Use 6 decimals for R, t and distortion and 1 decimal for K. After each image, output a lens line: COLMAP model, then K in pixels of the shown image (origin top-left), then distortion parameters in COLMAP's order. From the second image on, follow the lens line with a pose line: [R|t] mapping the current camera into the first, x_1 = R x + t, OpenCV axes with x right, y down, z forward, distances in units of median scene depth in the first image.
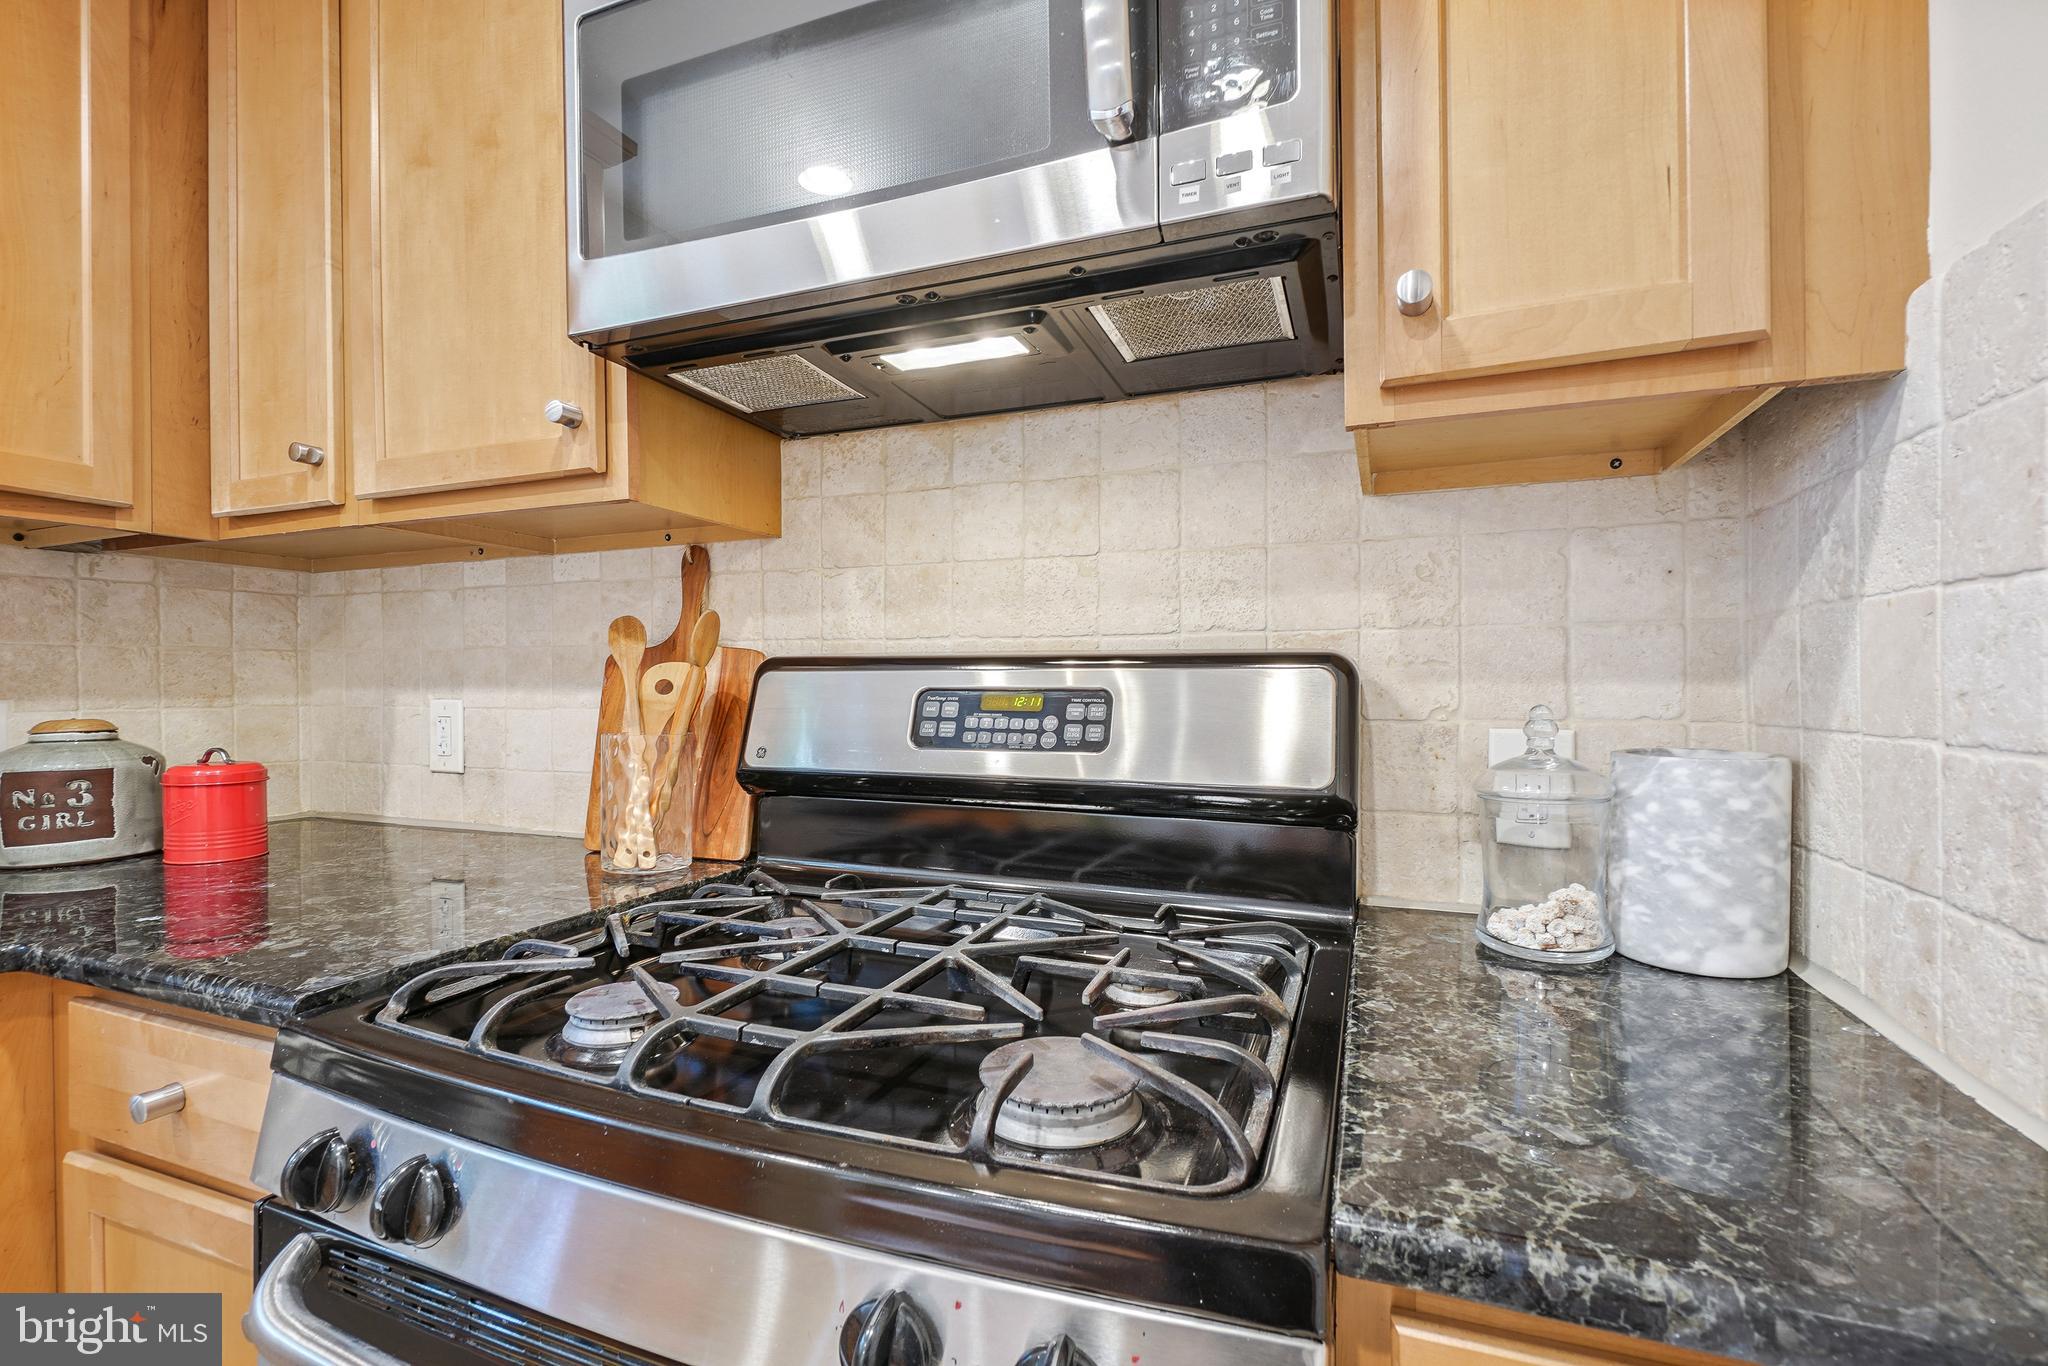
lens RADIAL K [[912.2, 0, 1020.1], [0, 912.2, 688.5], [0, 0, 1]] dist [-0.036167, 0.013293]
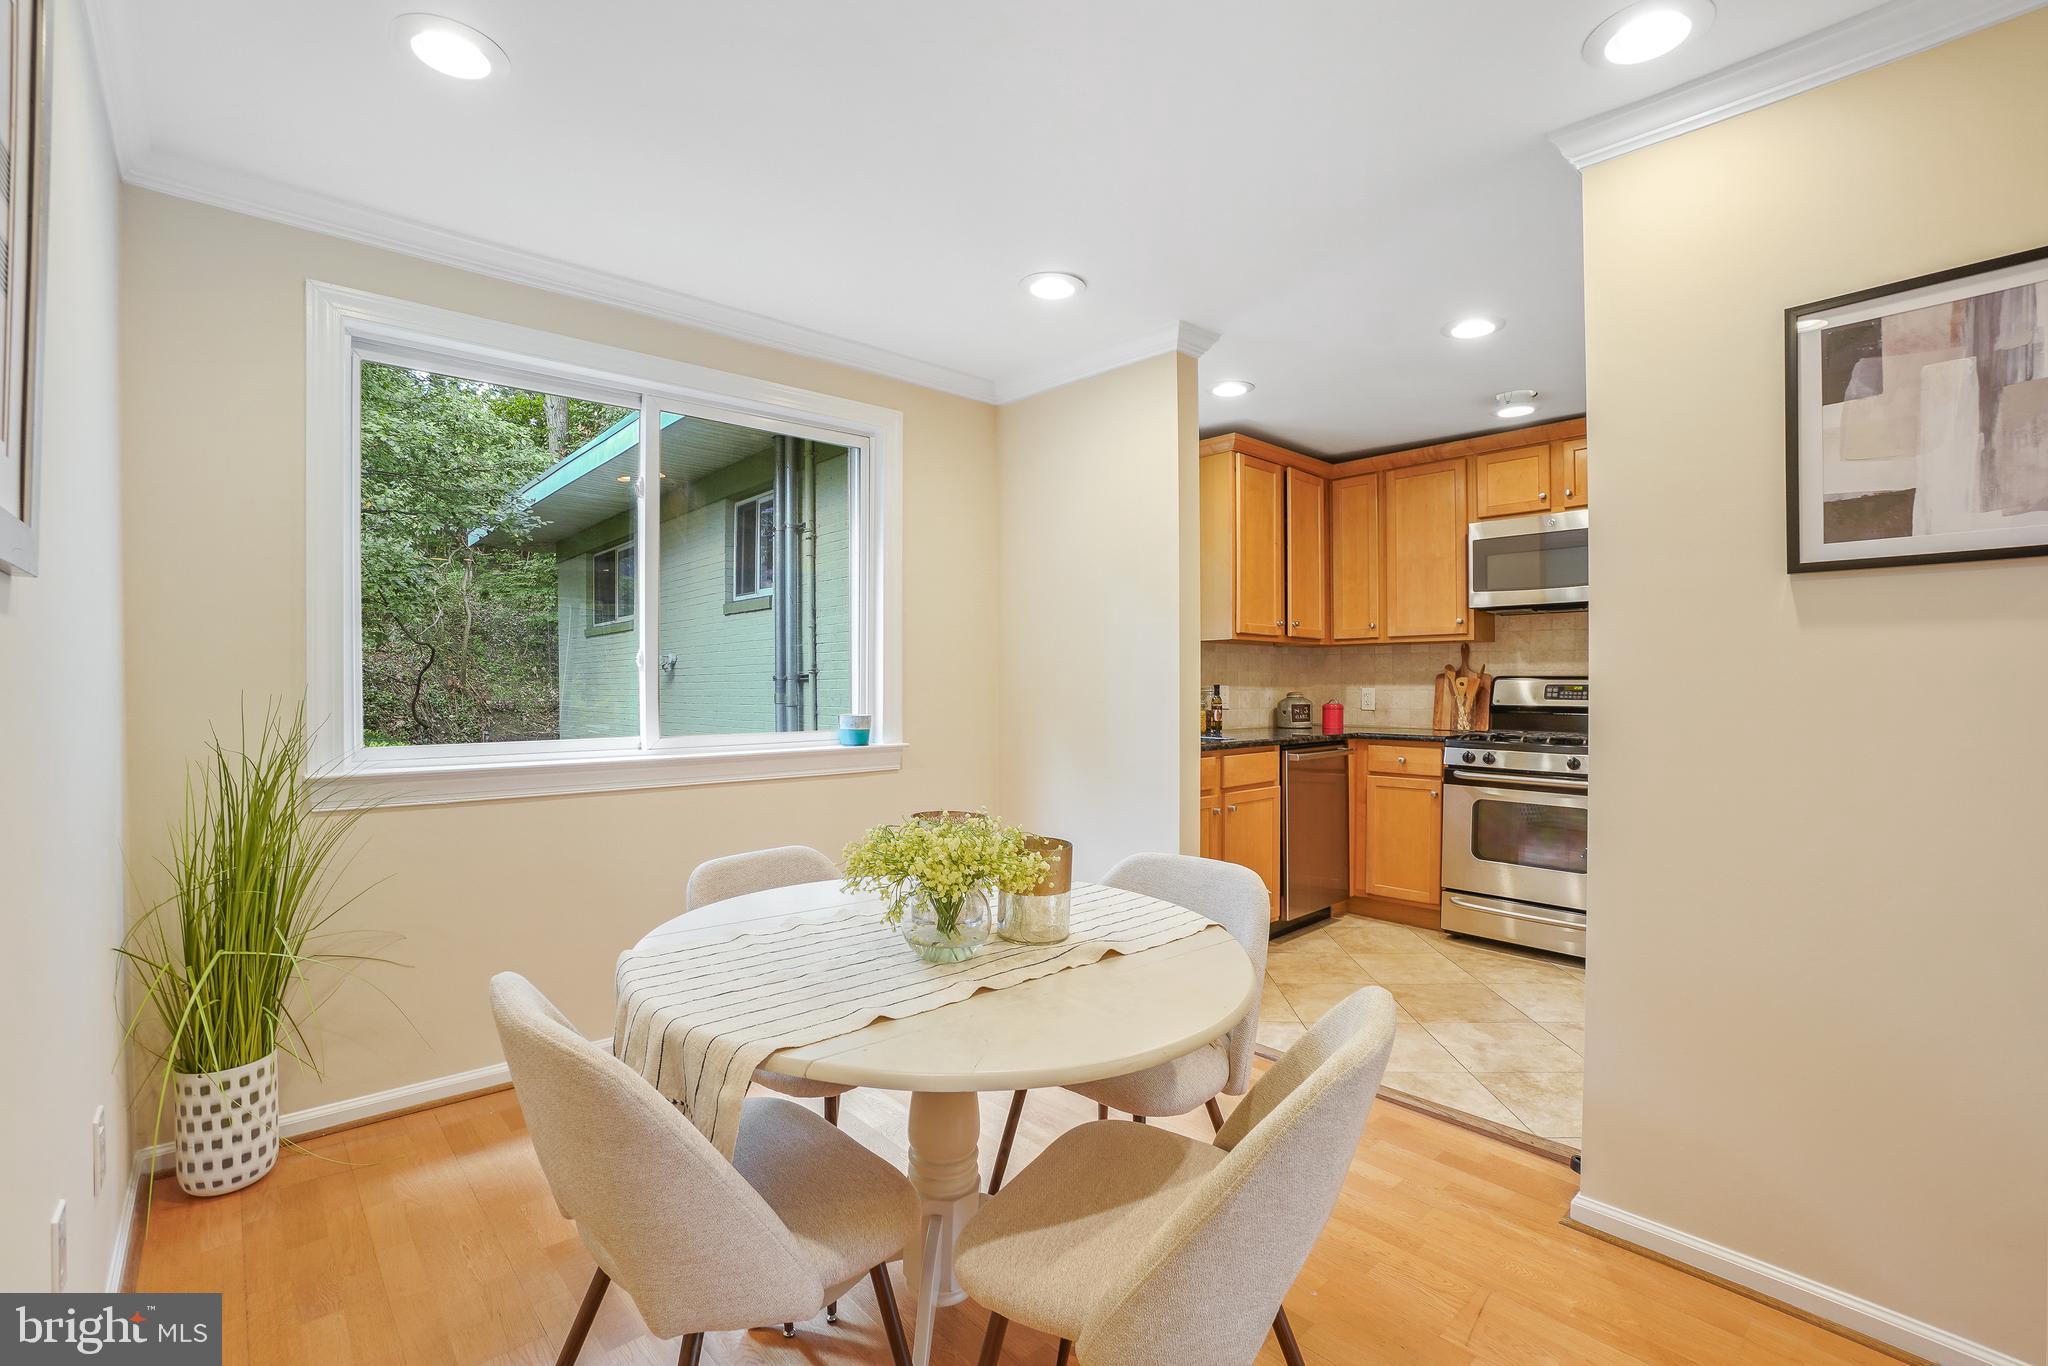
lens RADIAL K [[912.2, 0, 1024.4], [0, 912.2, 701.0], [0, 0, 1]] dist [-0.036167, 0.013293]
pose [[0.898646, 0.011244, -0.438531, -0.372704], [-0.006106, 0.999895, 0.013125, 0.028899], [0.438632, -0.009117, 0.898620, -3.057335]]
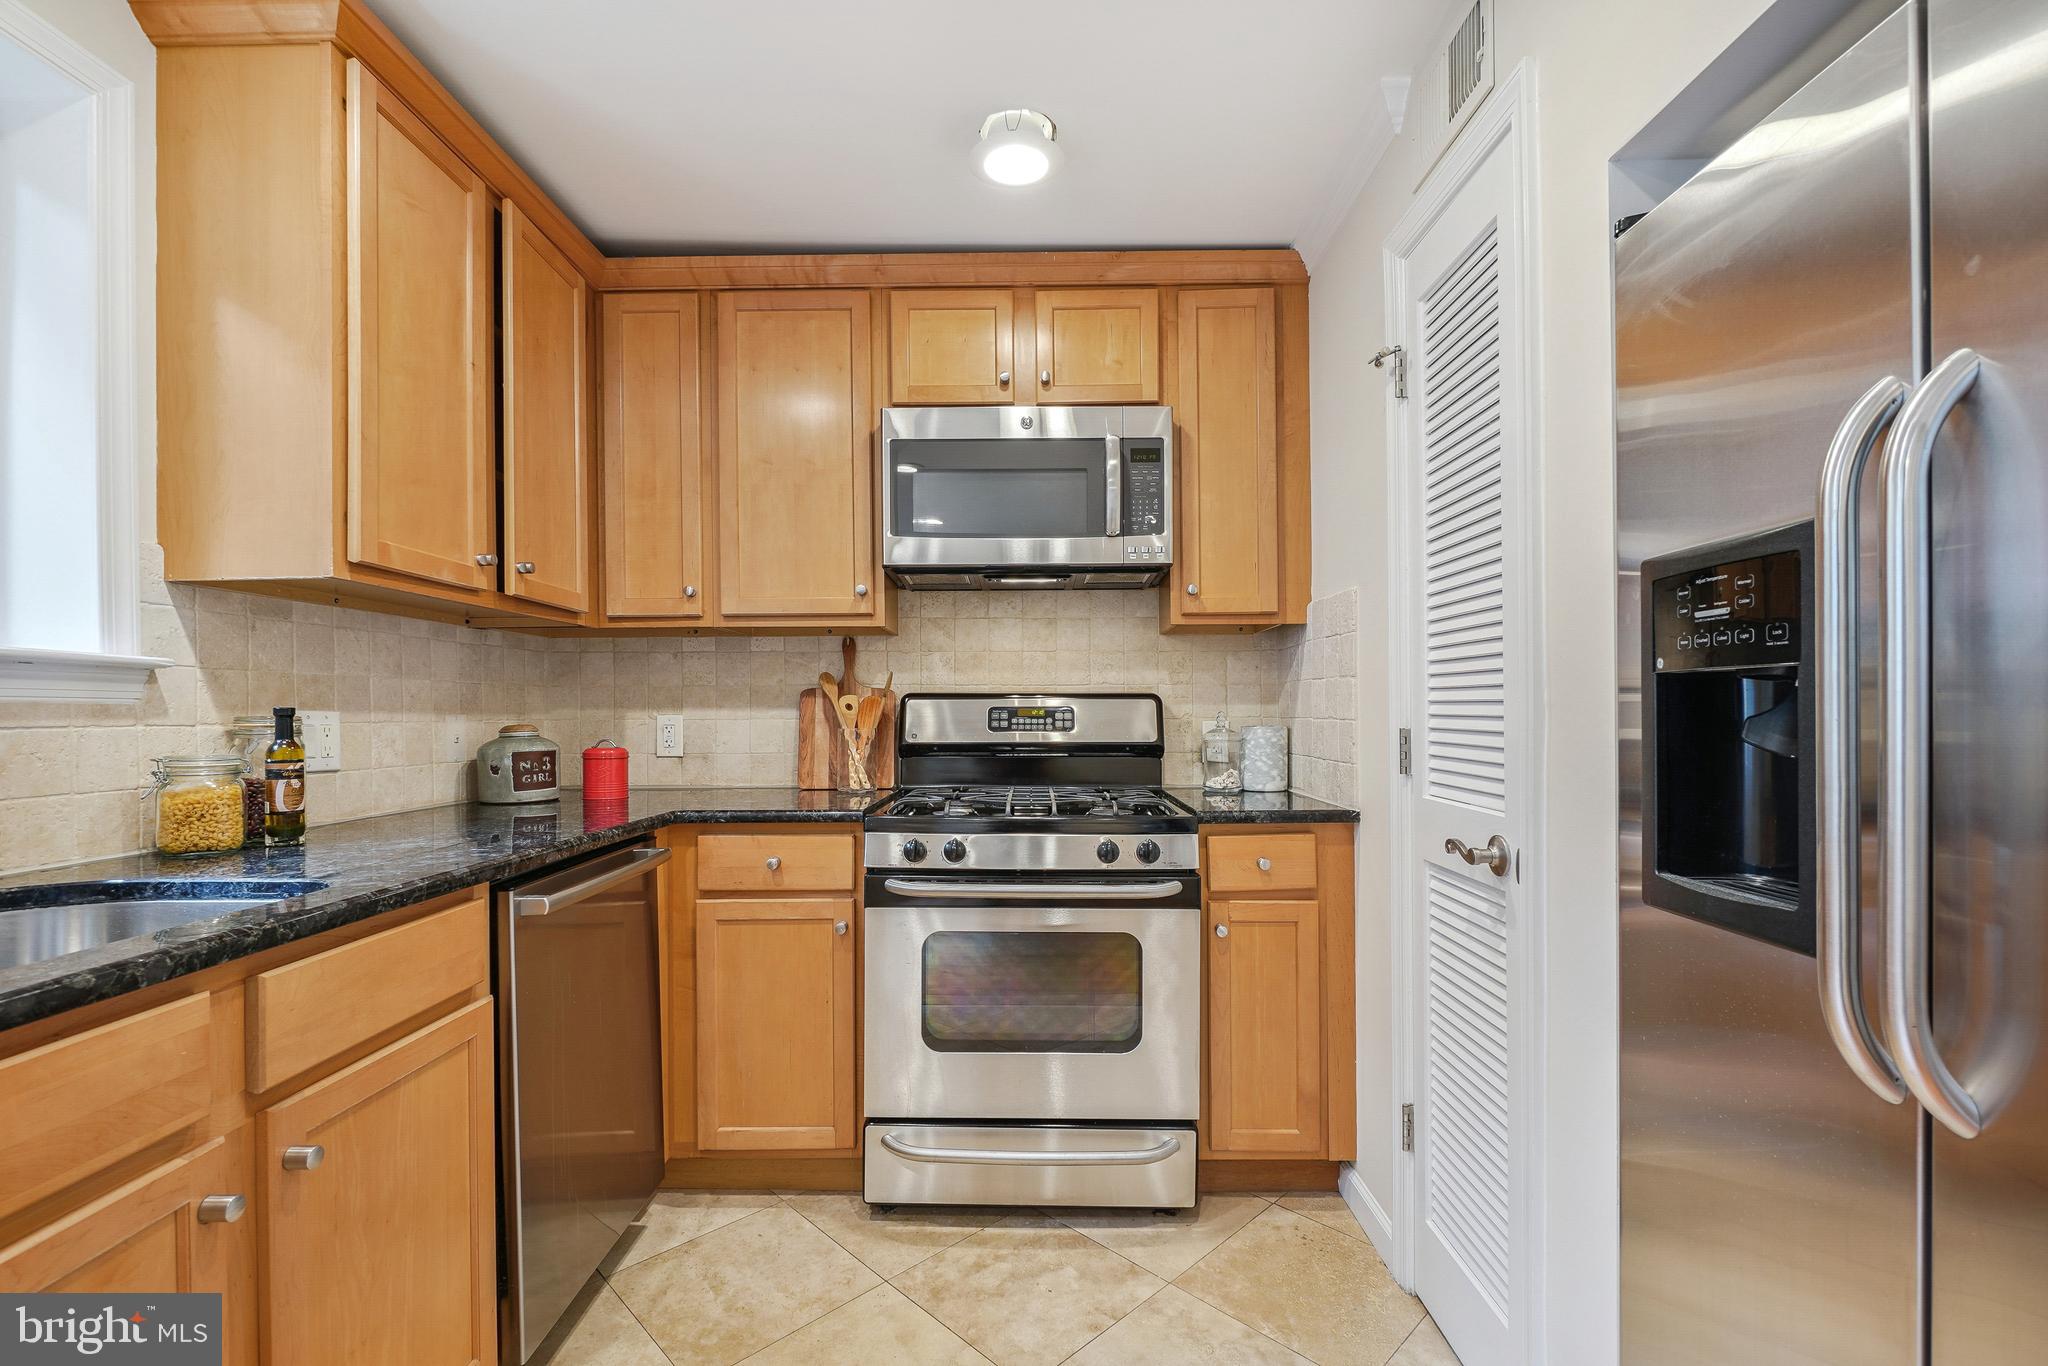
lens RADIAL K [[912.2, 0, 1051.1], [0, 912.2, 704.3], [0, 0, 1]] dist [-0.036167, 0.013293]
pose [[0.924568, 0.001518, 0.381013, -0.749138], [0.004487, 0.999879, -0.014873, 0.025111], [-0.380990, 0.015460, 0.924450, -1.090181]]
